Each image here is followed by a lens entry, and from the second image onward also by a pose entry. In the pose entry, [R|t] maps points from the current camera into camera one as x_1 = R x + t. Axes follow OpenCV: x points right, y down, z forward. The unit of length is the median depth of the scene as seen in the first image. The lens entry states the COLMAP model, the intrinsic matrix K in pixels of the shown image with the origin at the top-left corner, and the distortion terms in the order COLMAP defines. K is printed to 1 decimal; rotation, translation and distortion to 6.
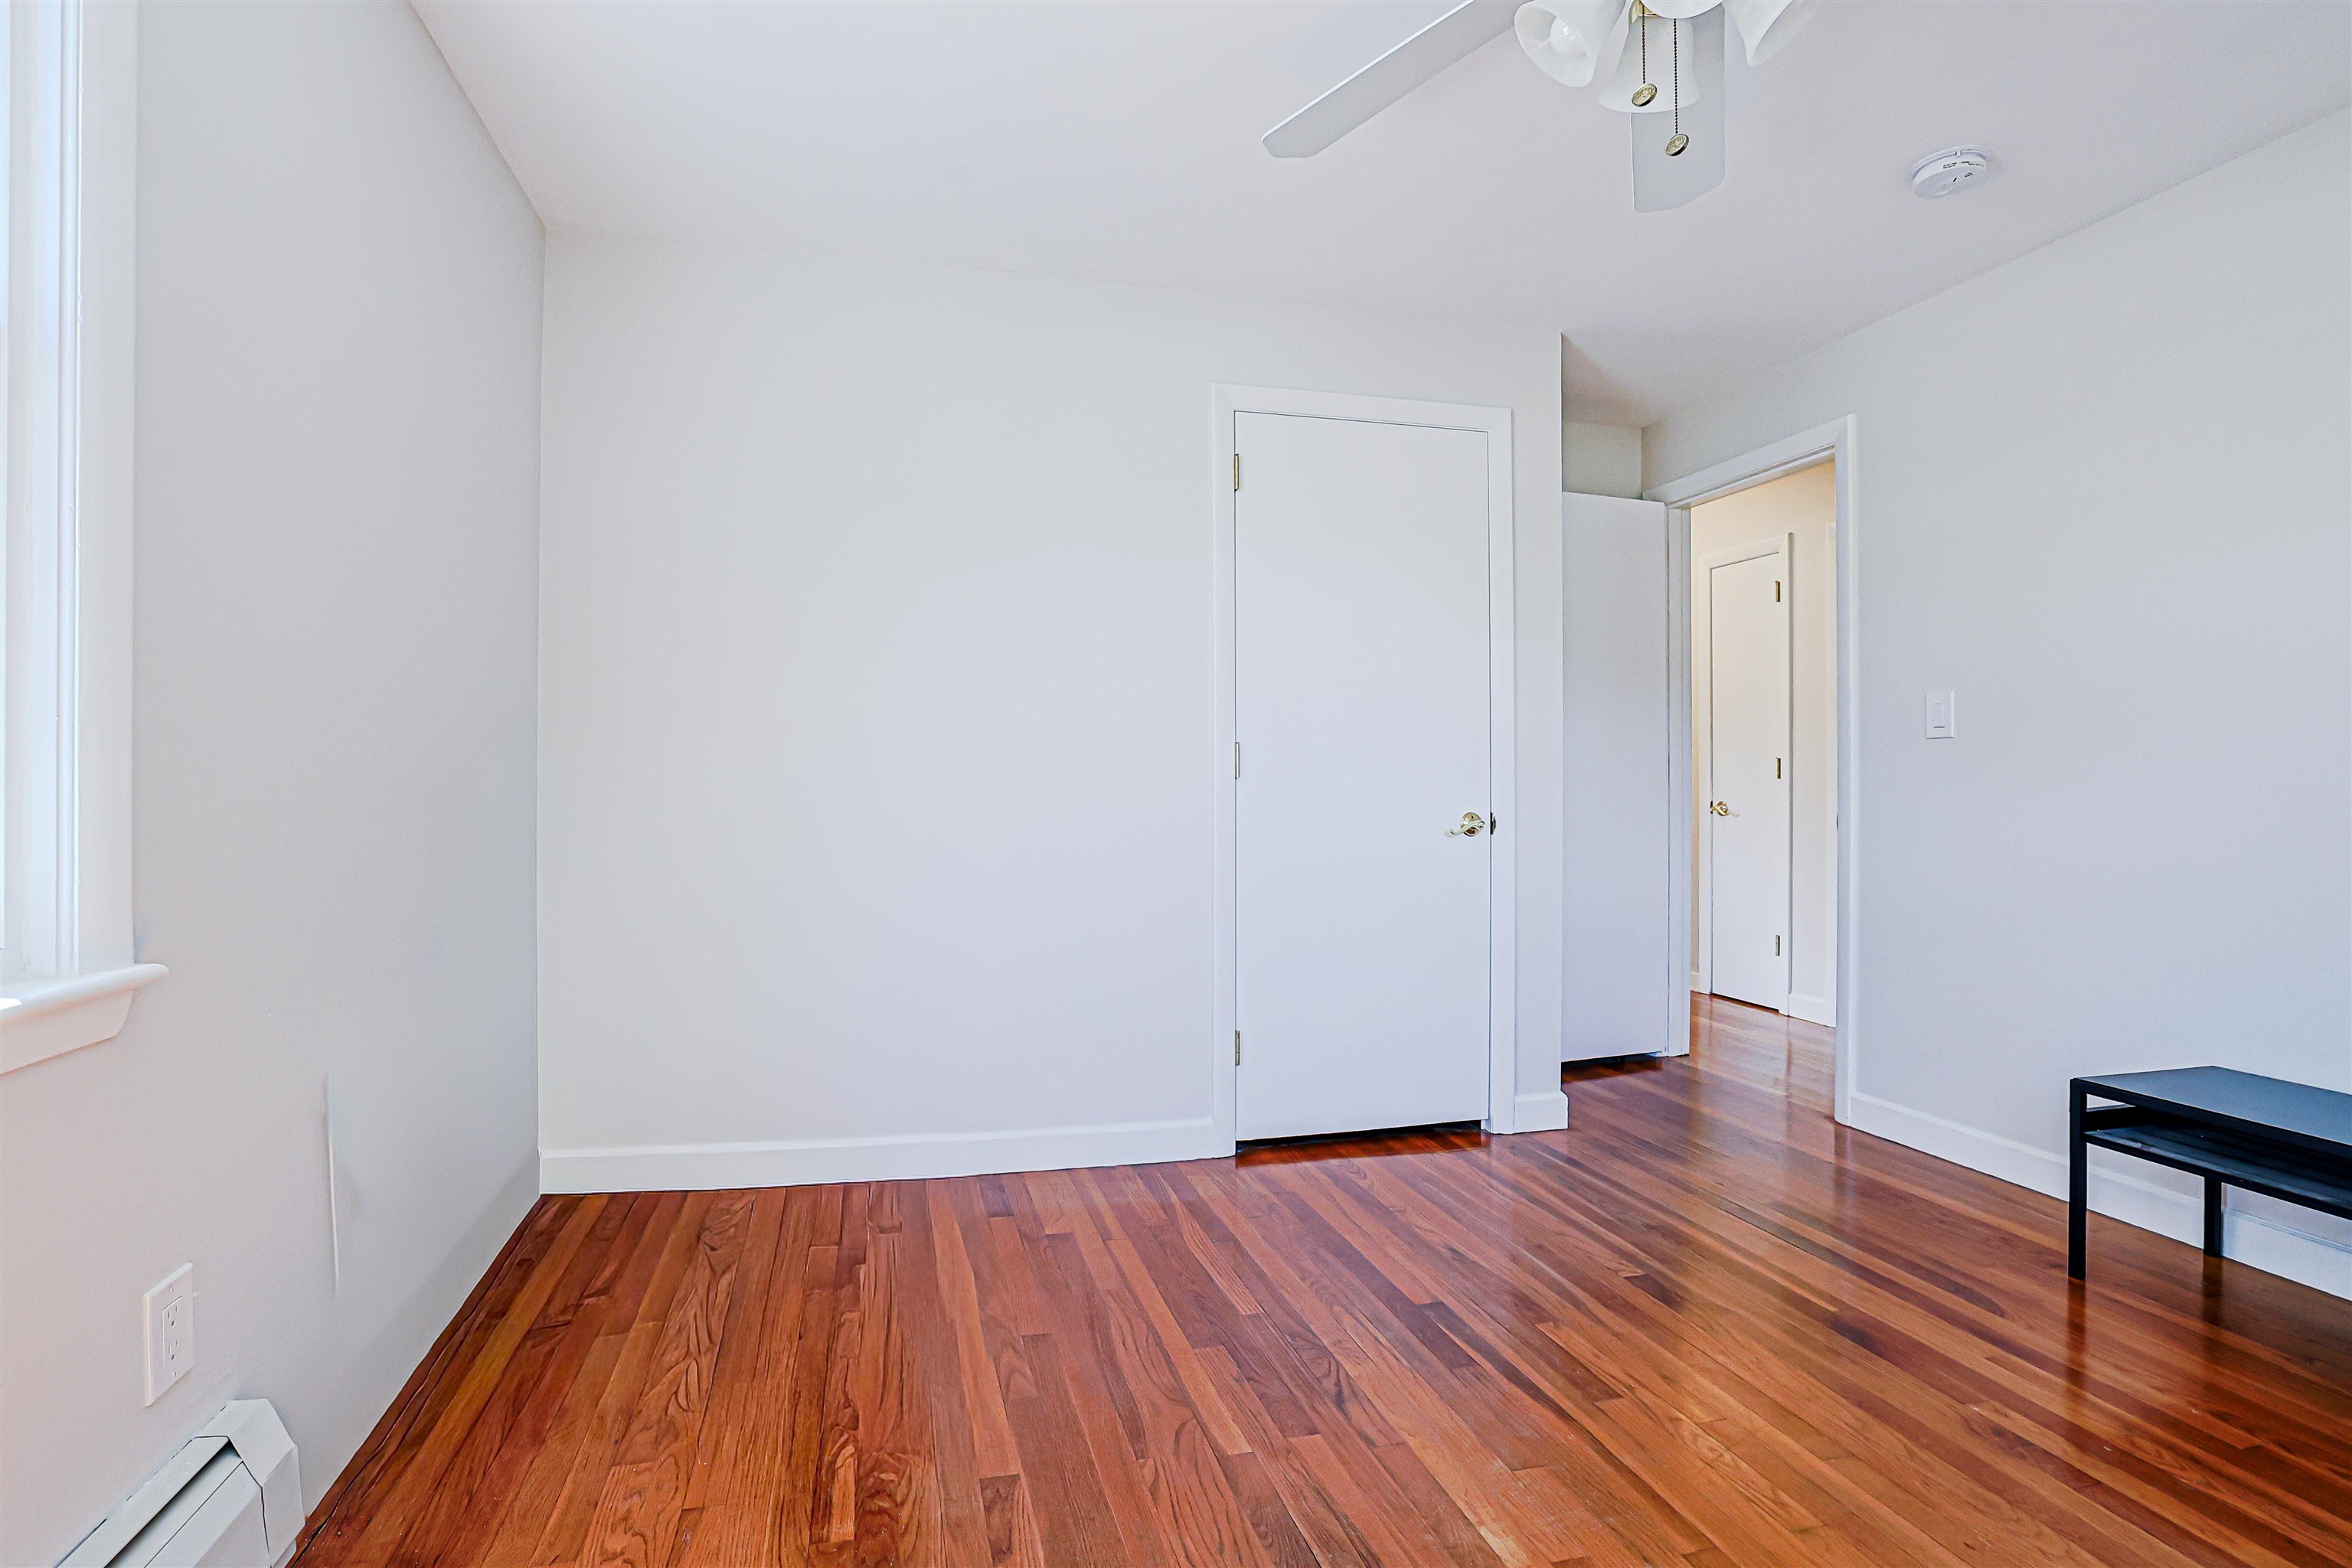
lens RADIAL K [[1073.1, 0, 1173.4], [0, 1073.1, 788.6], [0, 0, 1]] dist [-0.000984, -0.000219]
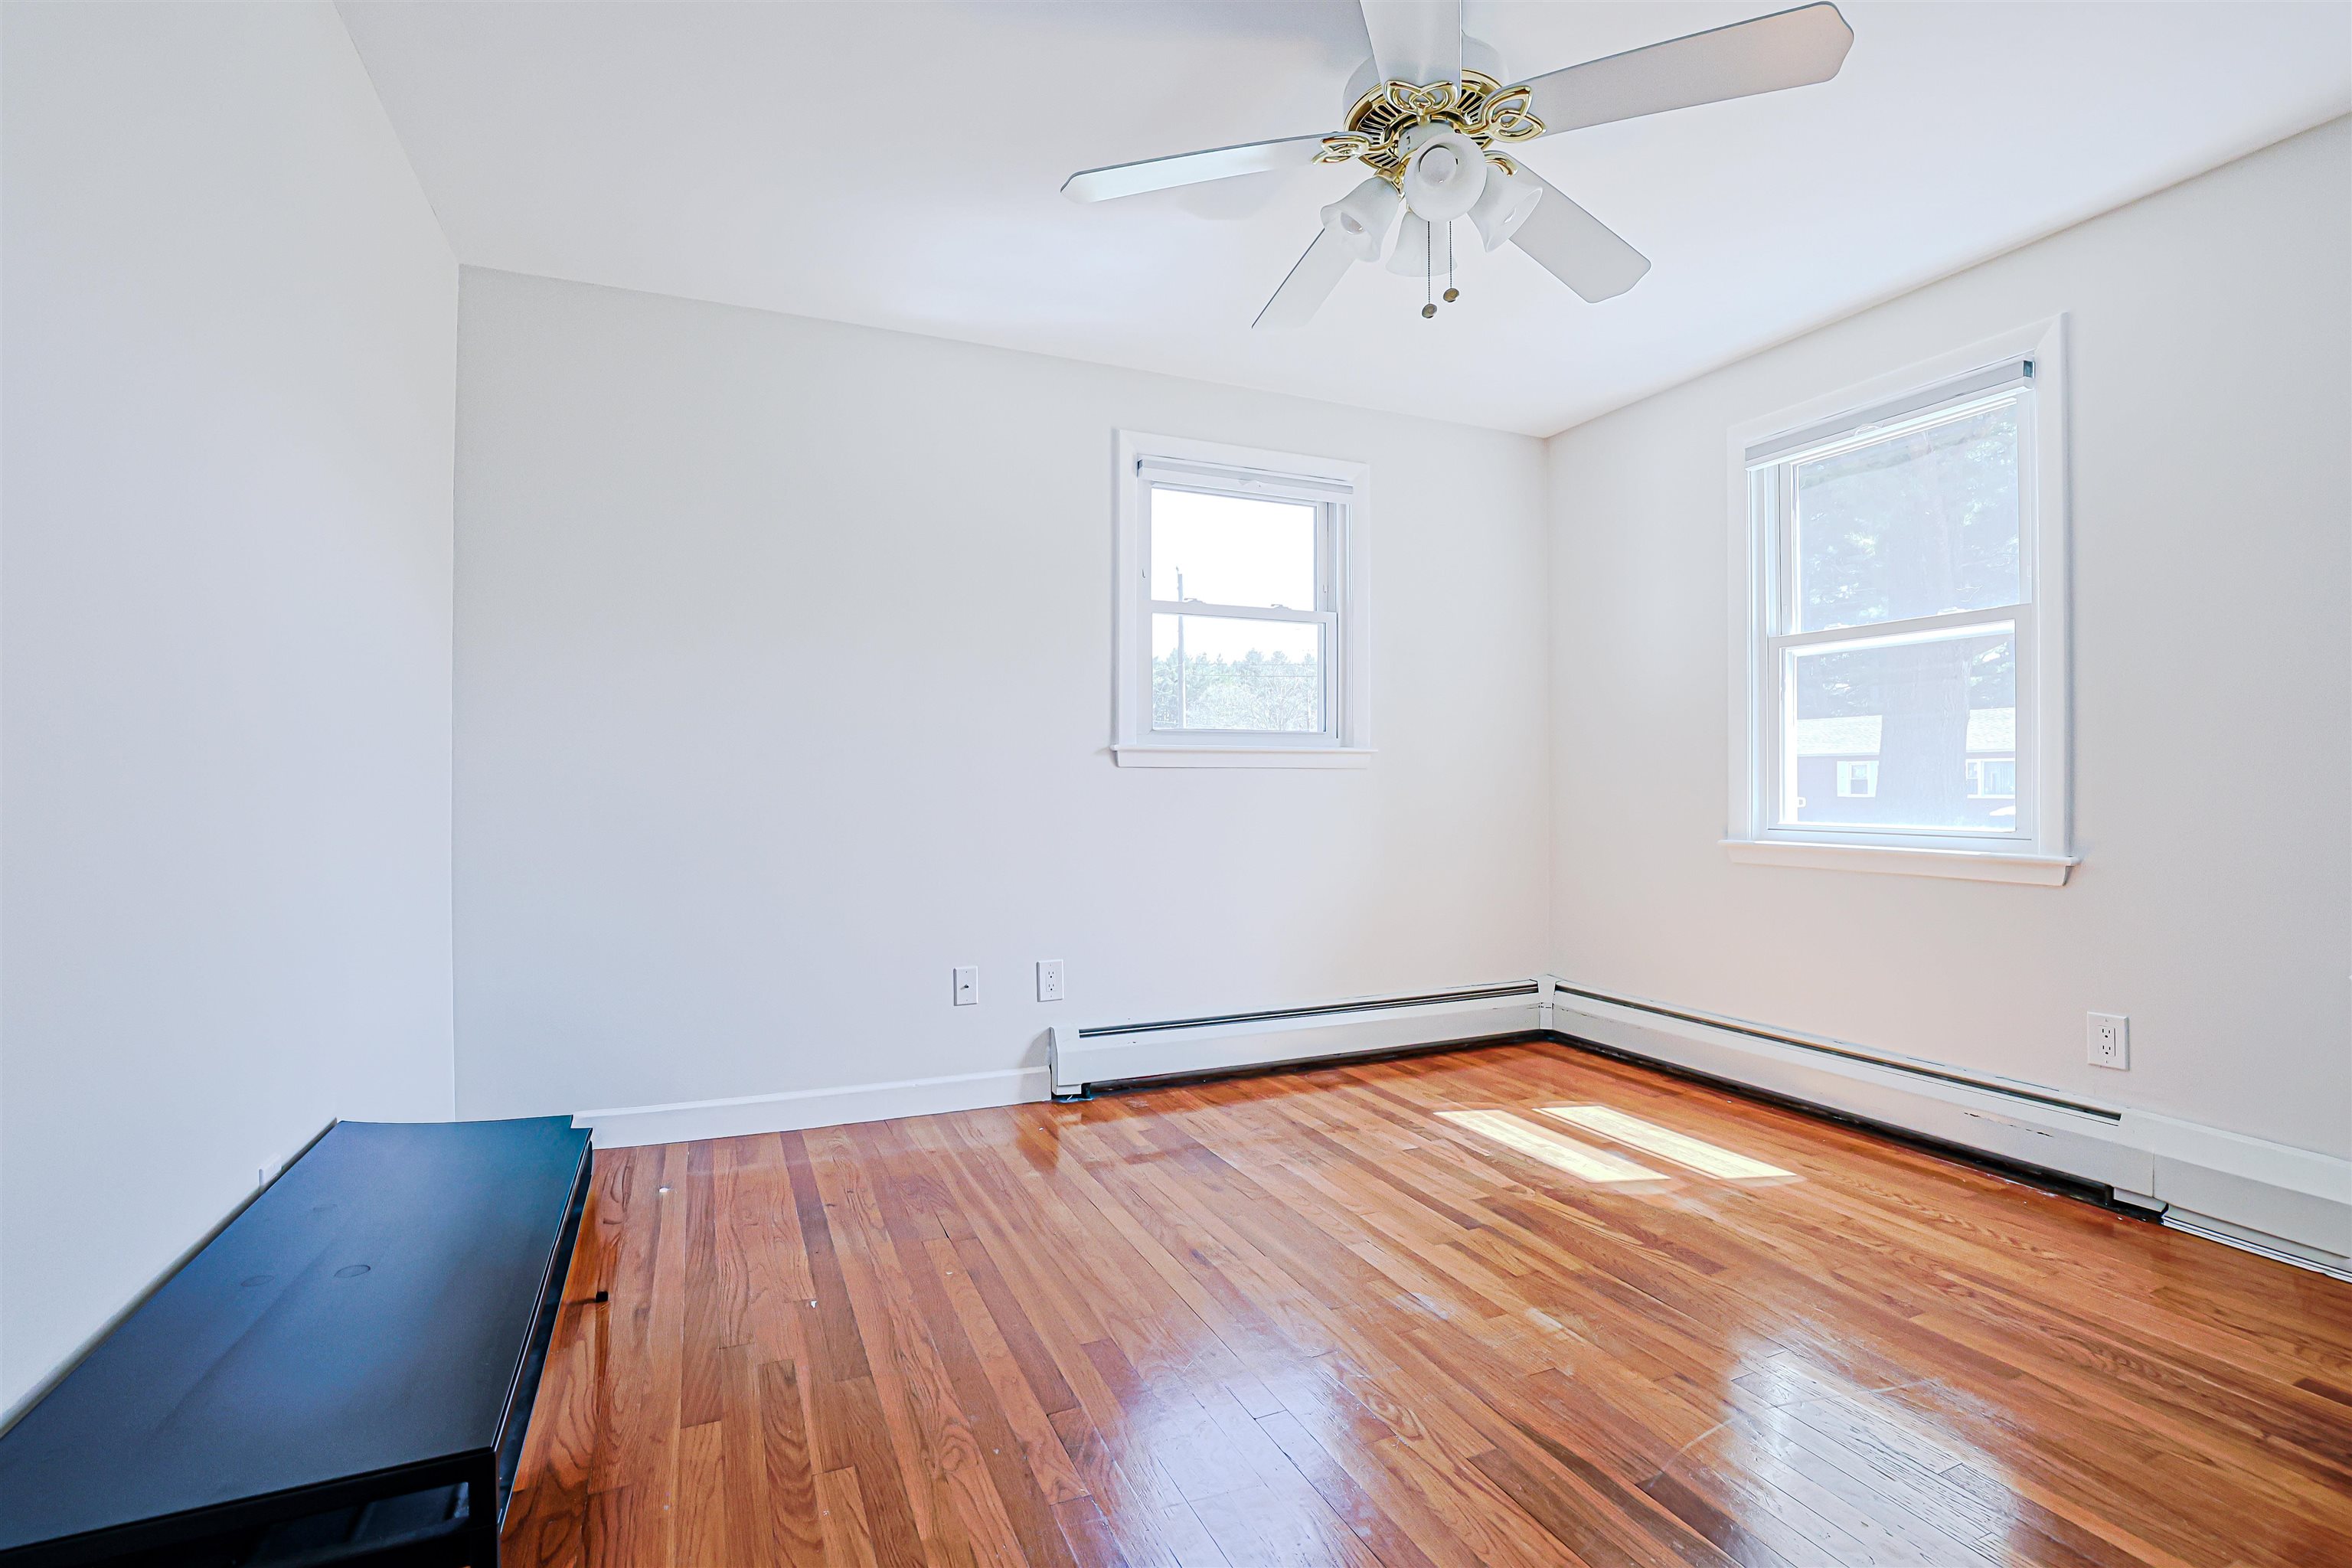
lens RADIAL K [[1073.1, 0, 1177.9], [0, 1073.1, 779.1], [0, 0, 1]] dist [-0.000984, -0.000219]
pose [[-0.987598, -0.009270, -0.156732, 0.816552], [-0.007472, 0.999899, -0.012059, 0.011315], [0.156828, -0.010739, -0.987568, 1.883033]]
